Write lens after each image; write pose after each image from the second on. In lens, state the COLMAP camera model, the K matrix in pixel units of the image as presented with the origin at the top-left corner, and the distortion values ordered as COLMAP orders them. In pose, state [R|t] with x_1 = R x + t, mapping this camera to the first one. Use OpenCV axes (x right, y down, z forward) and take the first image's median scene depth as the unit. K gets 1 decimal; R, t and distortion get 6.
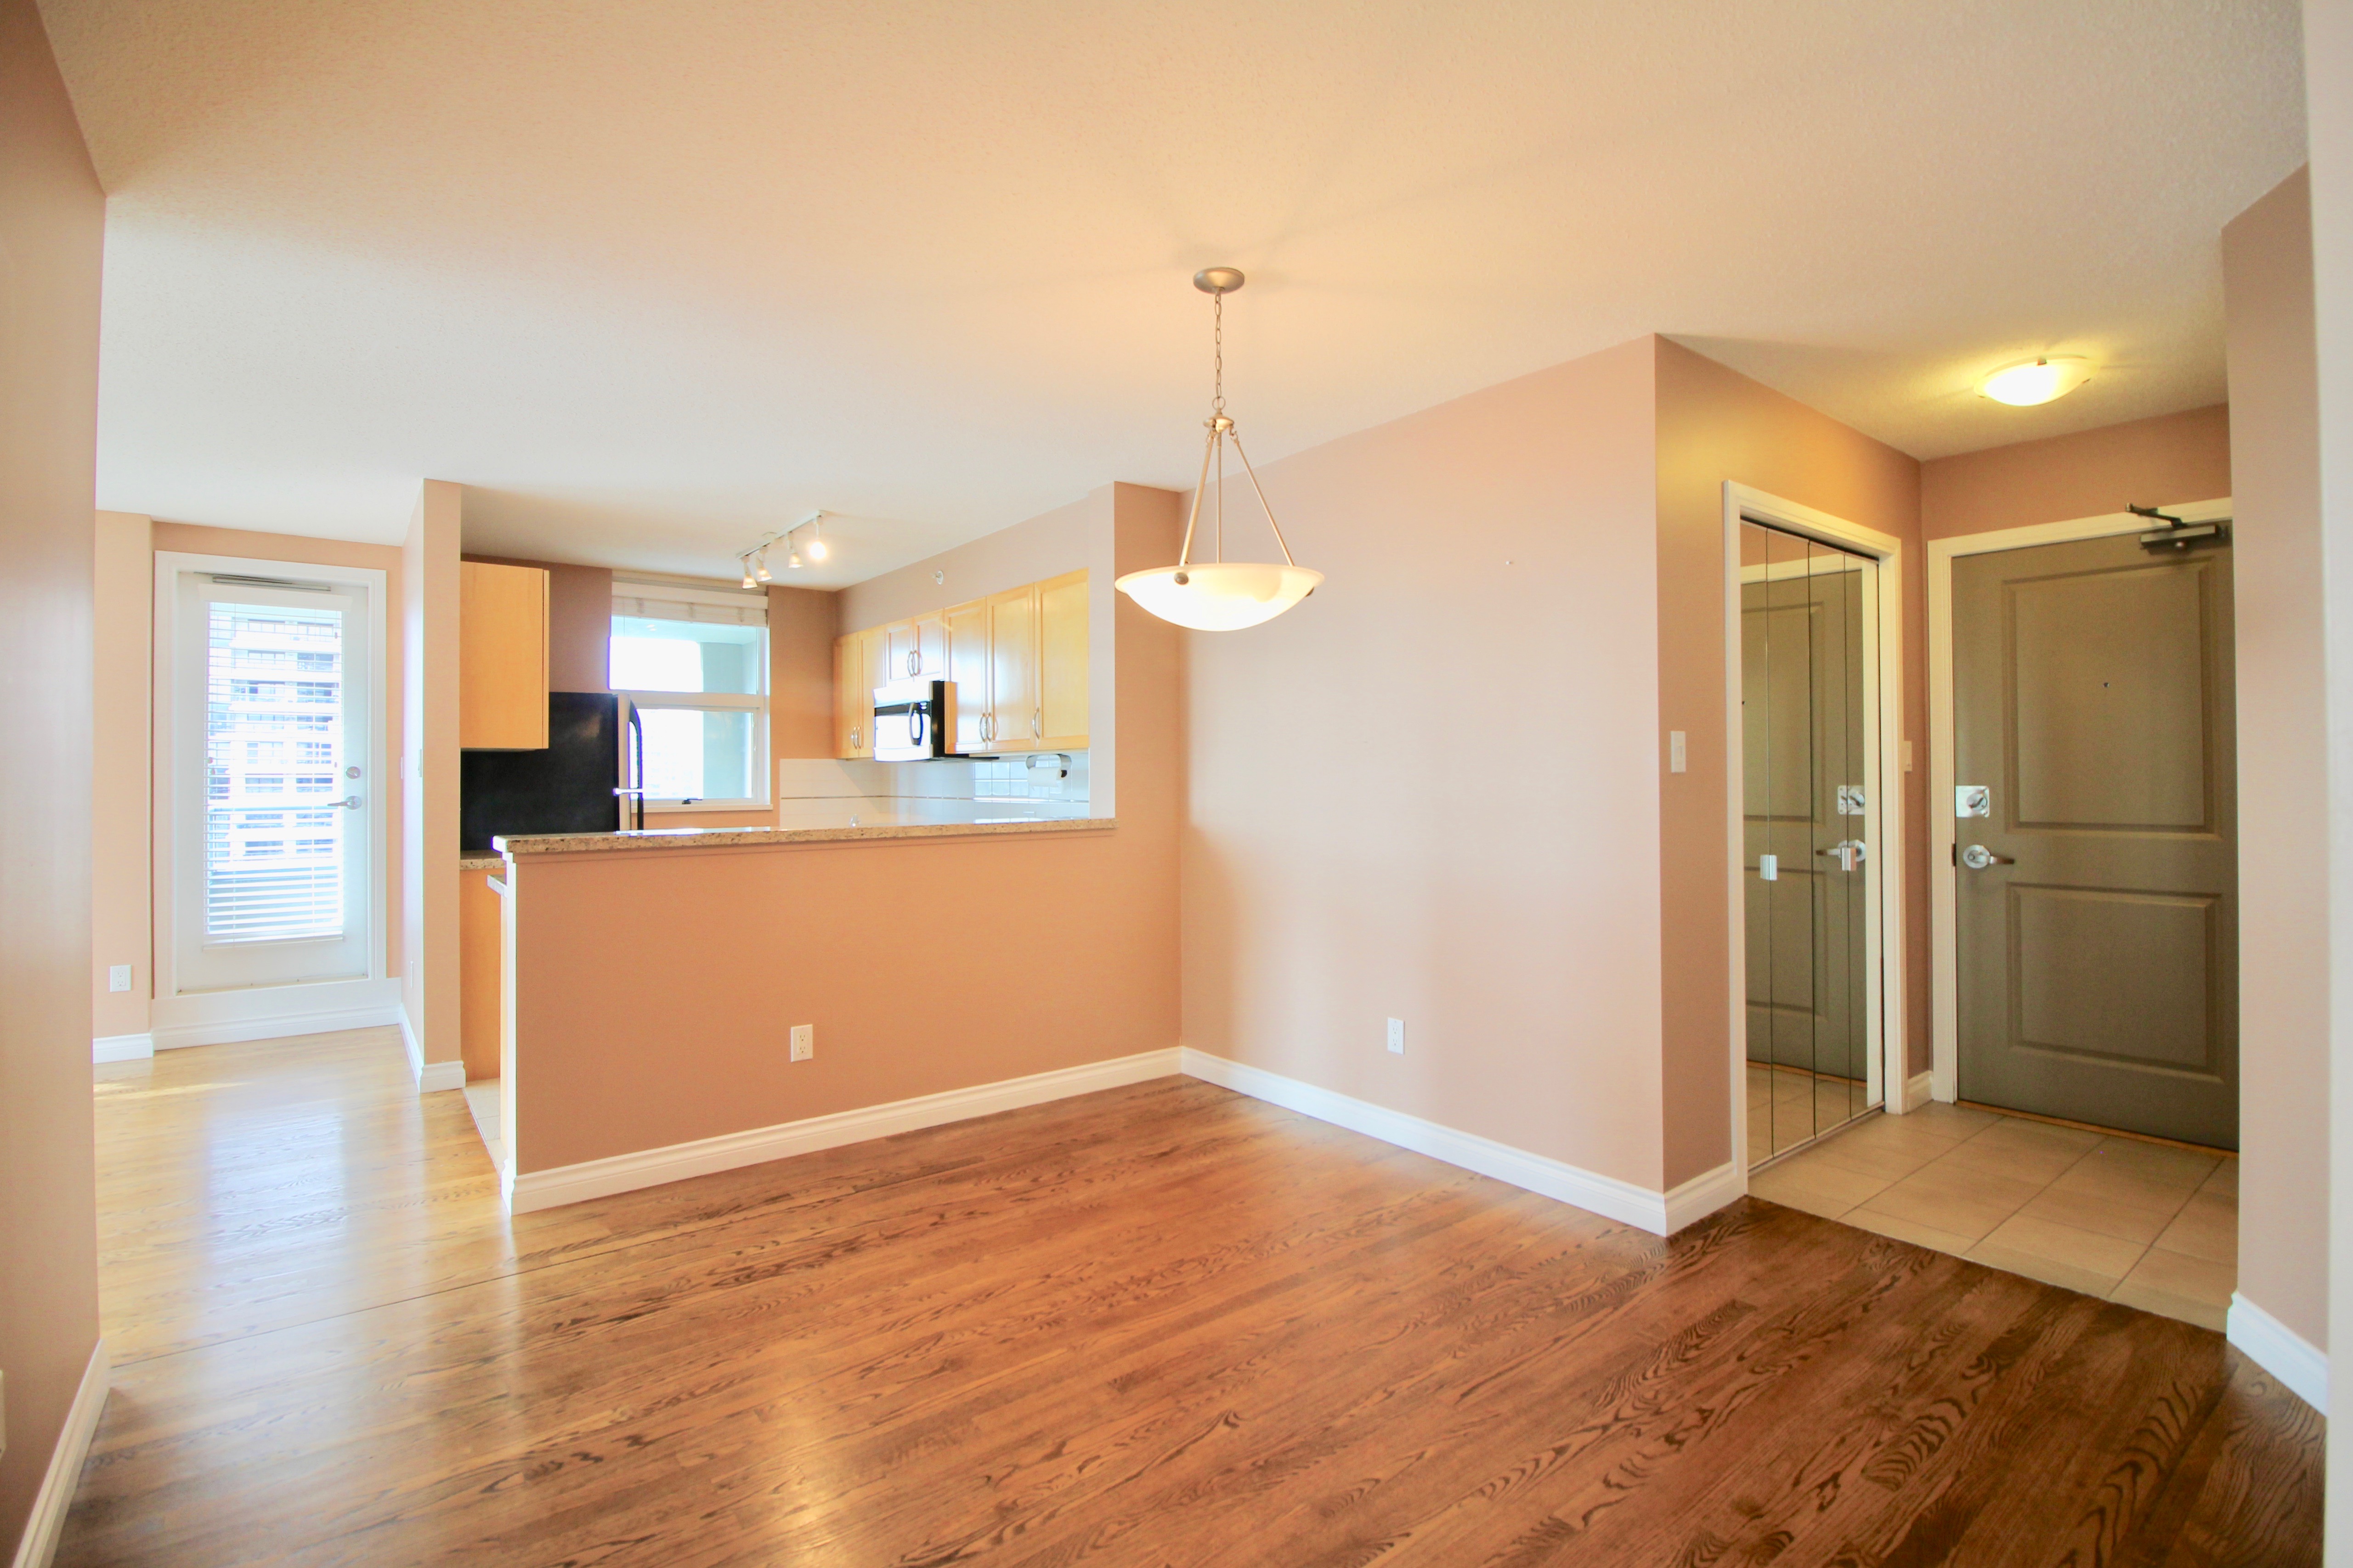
lens RADIAL K [[1088.4, 0, 1175.8], [0, 1088.4, 773.0], [0, 0, 1]] dist [-0.004904, -0.010602]
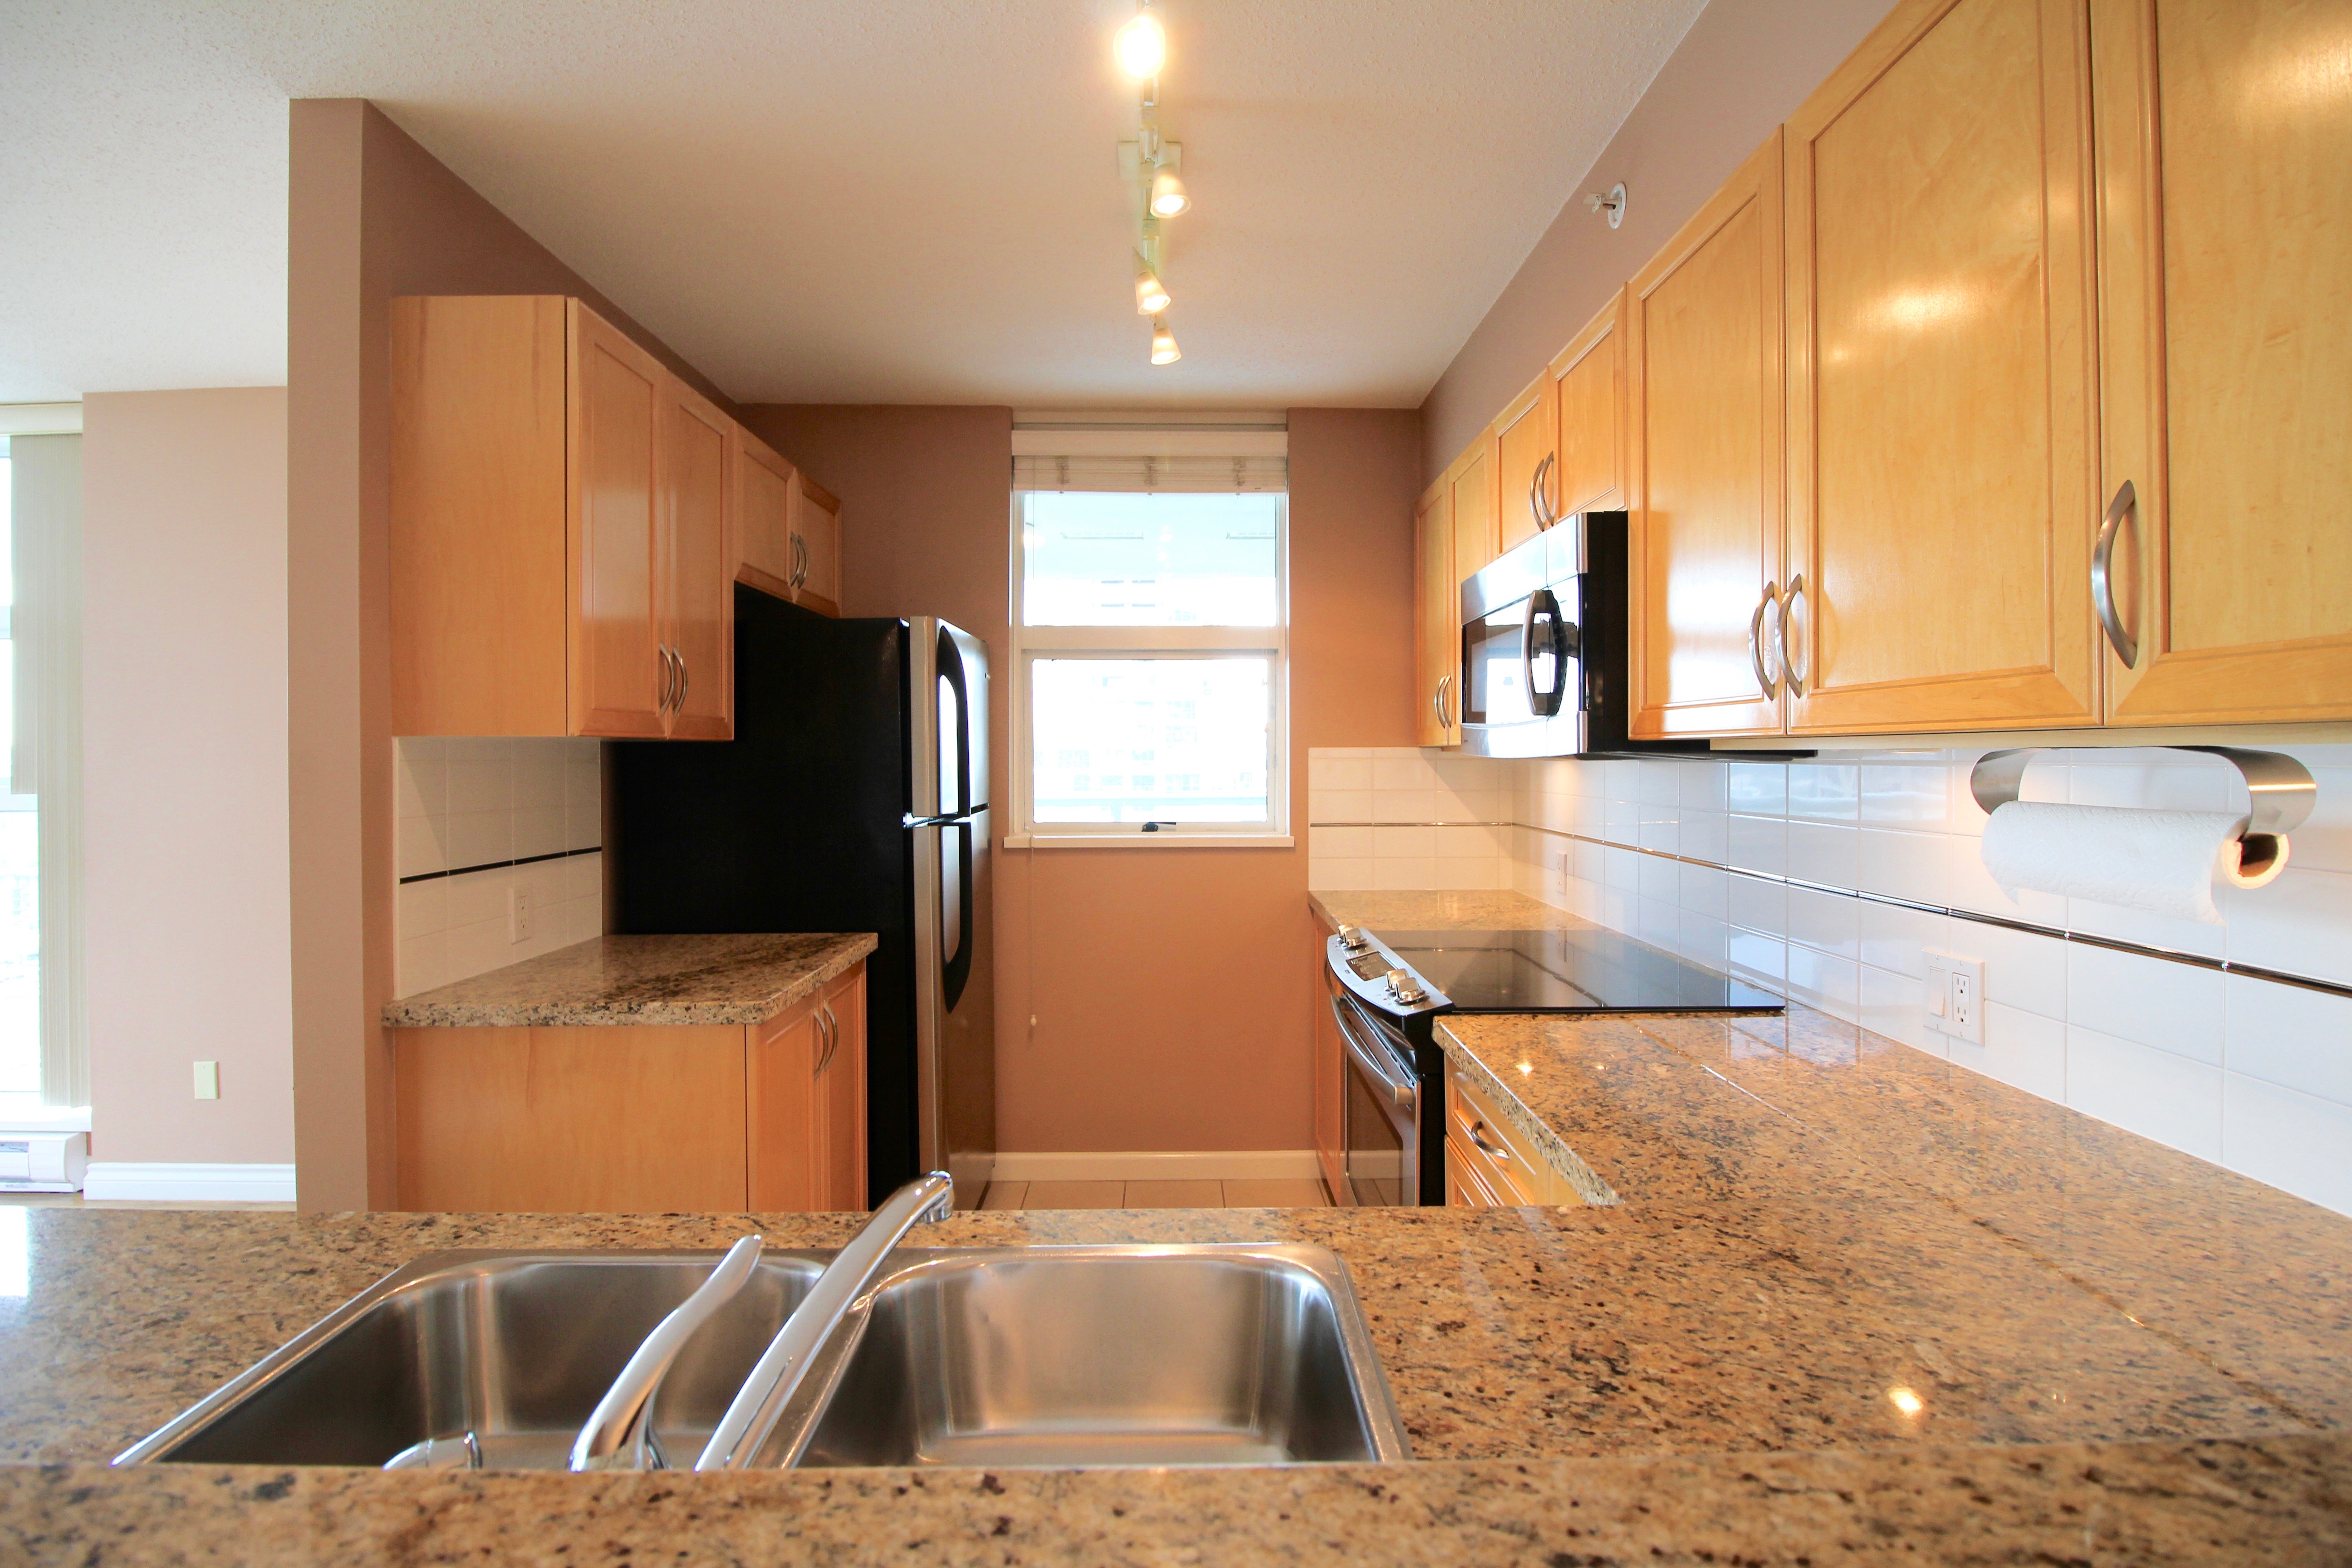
lens RADIAL K [[1088.1, 0, 1175.3], [0, 1088.1, 768.6], [0, 0, 1]] dist [-0.004904, -0.010602]
pose [[0.793157, 0.013588, -0.608866, -0.123156], [-0.002624, 0.999818, 0.018895, -0.015280], [0.609012, -0.013389, 0.793048, 0.668338]]
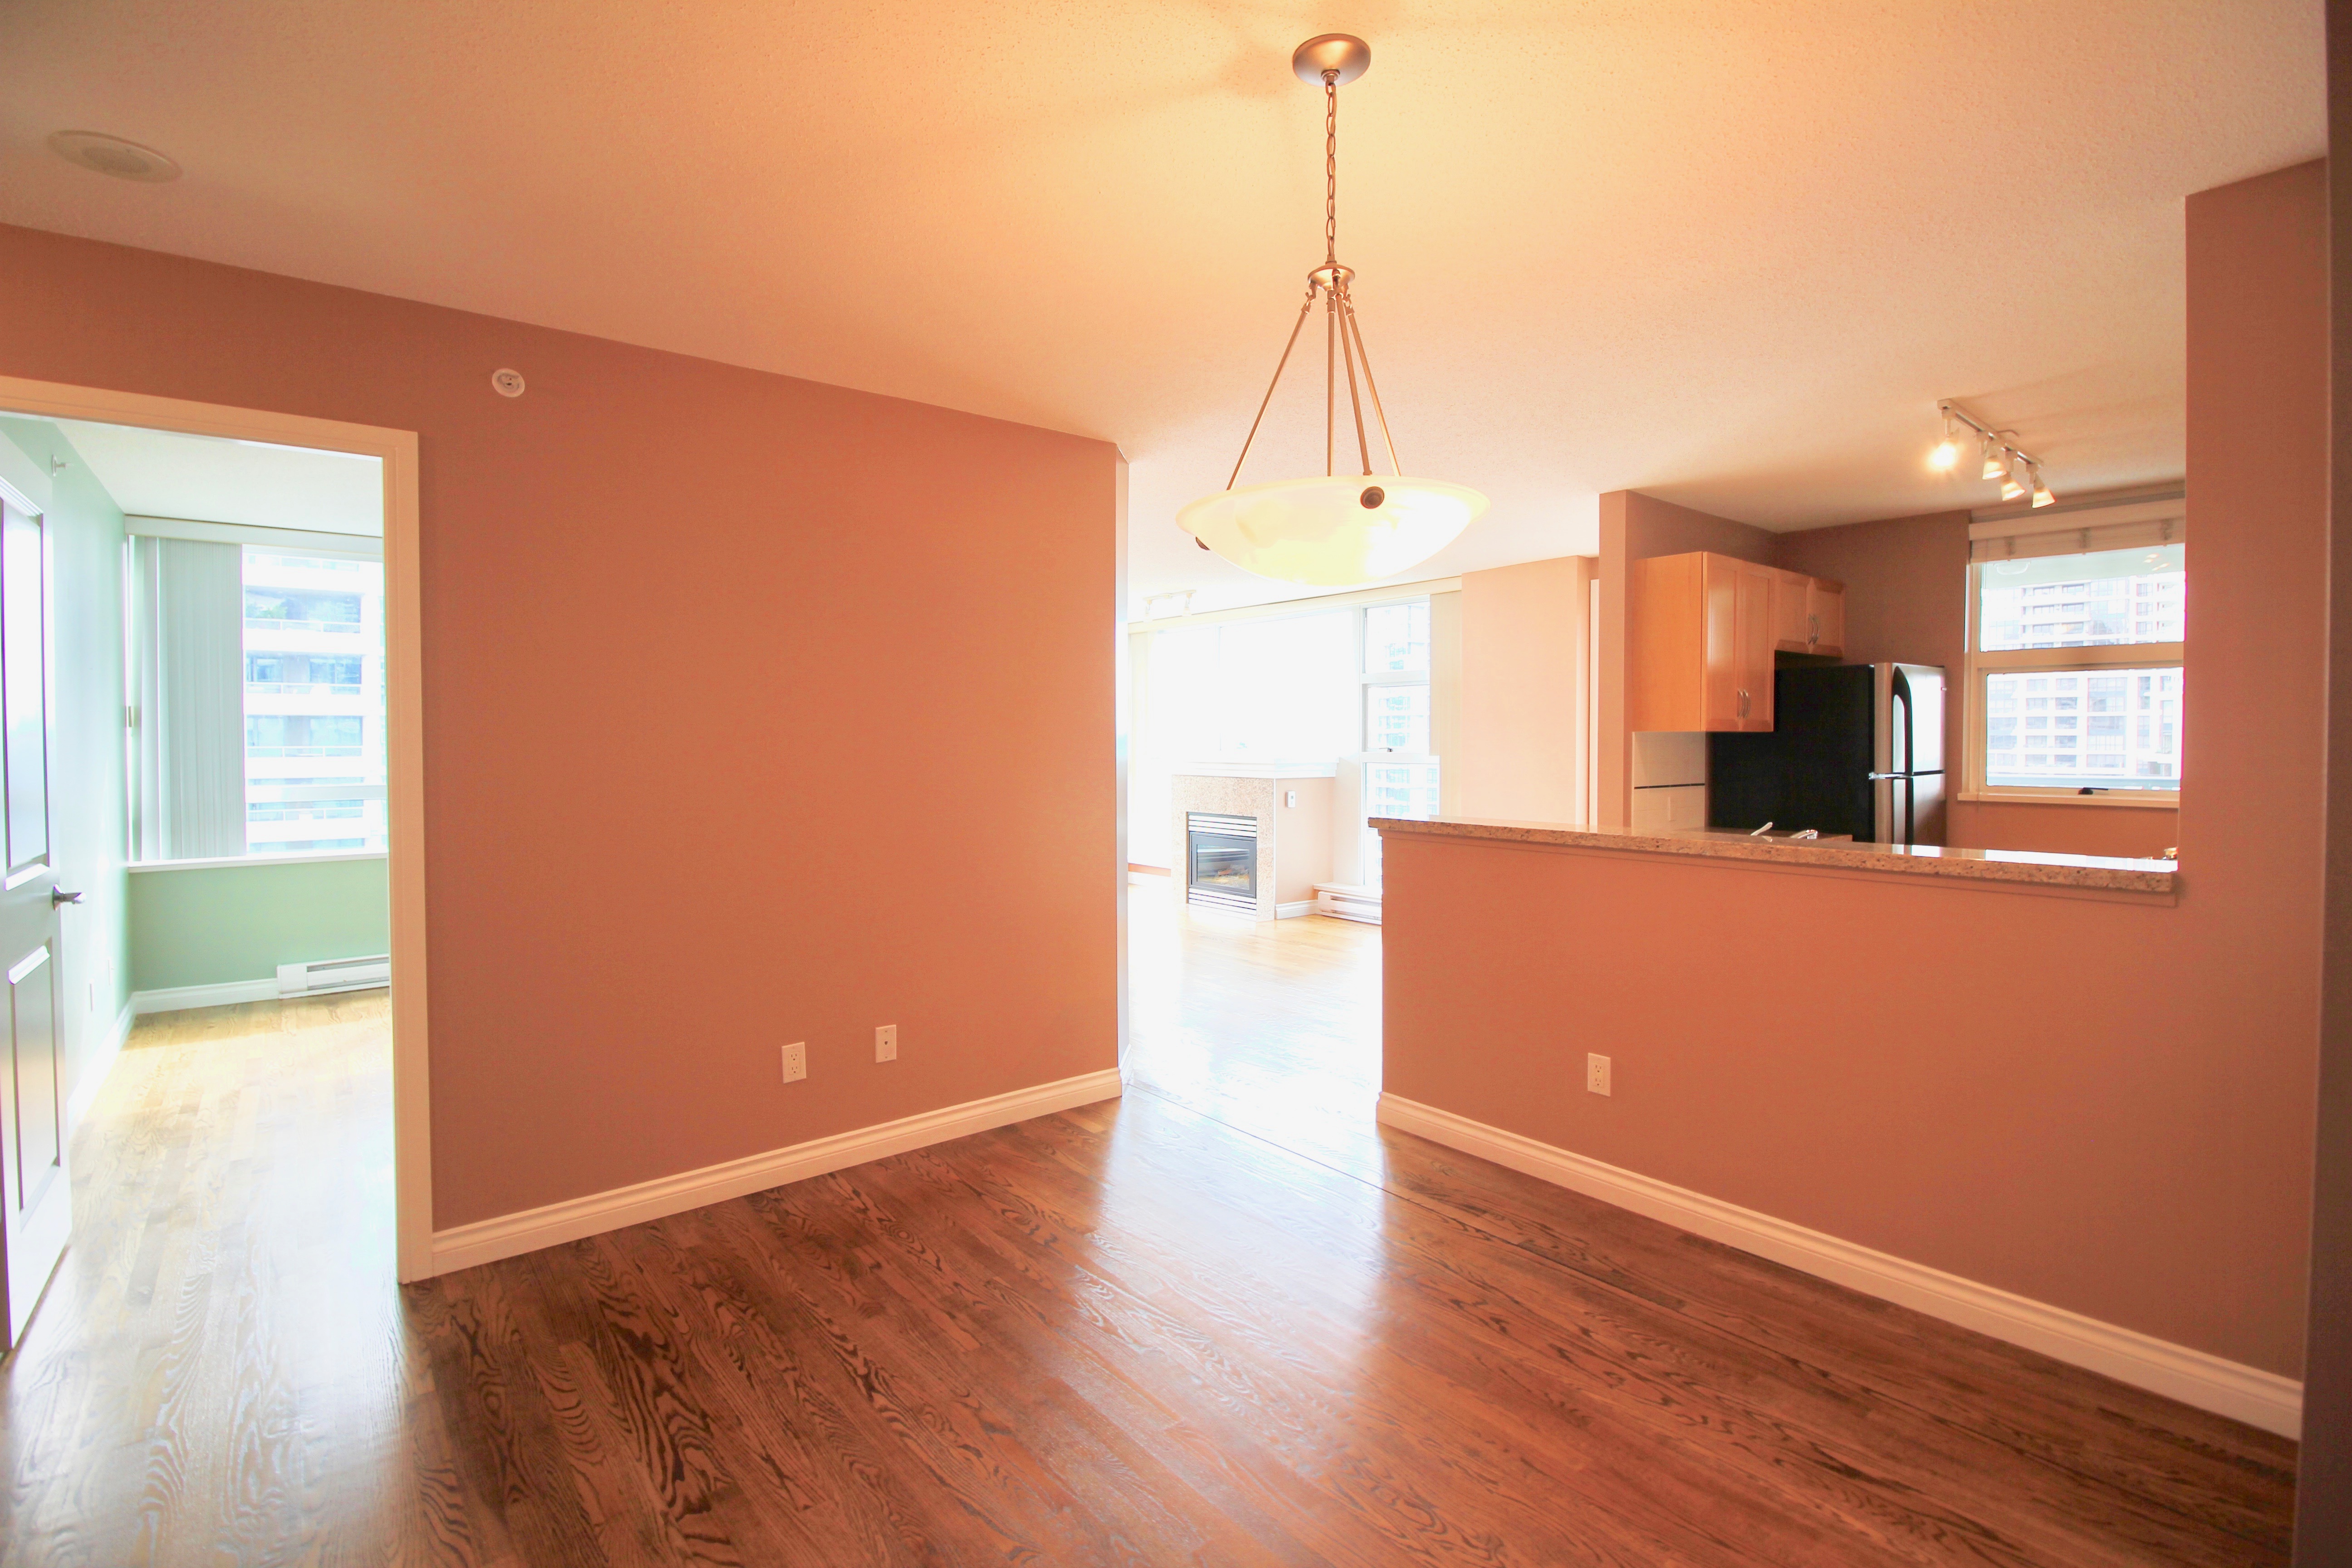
lens RADIAL K [[1088.1, 0, 1197.0], [0, 1088.1, 763.4], [0, 0, 1]] dist [-0.004904, -0.010602]
pose [[0.033621, 0.031102, -0.998951, 0.332022], [0.002734, 0.999509, 0.031212, -0.021115], [0.999431, -0.003780, 0.033519, 0.412032]]
